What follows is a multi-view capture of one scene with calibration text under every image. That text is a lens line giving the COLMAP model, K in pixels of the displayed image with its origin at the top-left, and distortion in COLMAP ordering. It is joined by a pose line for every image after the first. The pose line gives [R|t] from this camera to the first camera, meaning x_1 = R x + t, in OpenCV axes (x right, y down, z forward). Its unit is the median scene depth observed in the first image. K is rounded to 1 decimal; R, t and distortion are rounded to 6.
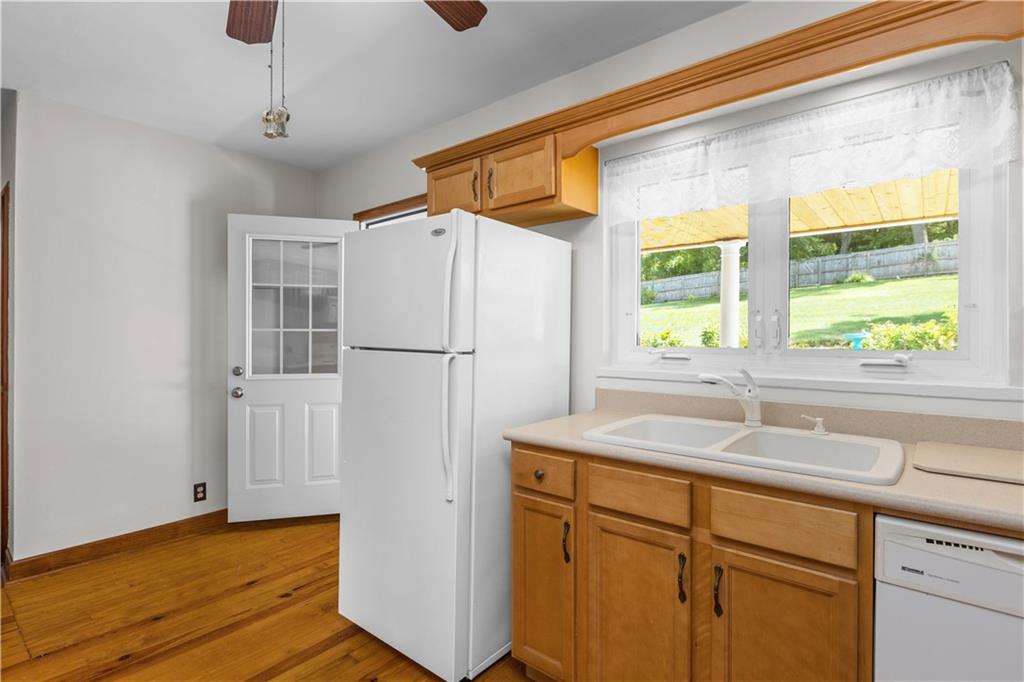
lens RADIAL K [[495.8, 0, 510.5], [0, 495.8, 339.0], [0, 0, 1]] dist [0.000172, -0.000620]
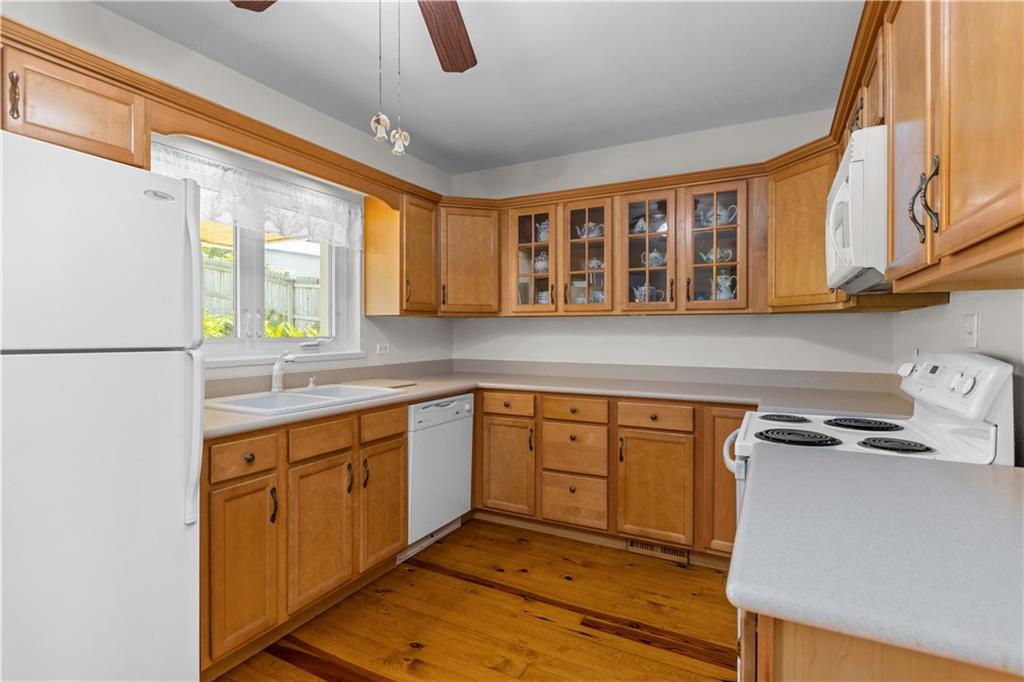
lens RADIAL K [[495.8, 0, 512.4], [0, 495.8, 335.1], [0, 0, 1]] dist [0.000172, -0.000620]
pose [[-0.213066, -0.010346, 0.976983, -0.674080], [0.003316, 0.999931, 0.011312, -0.001068], [-0.977032, 0.005650, -0.213017, 0.410489]]
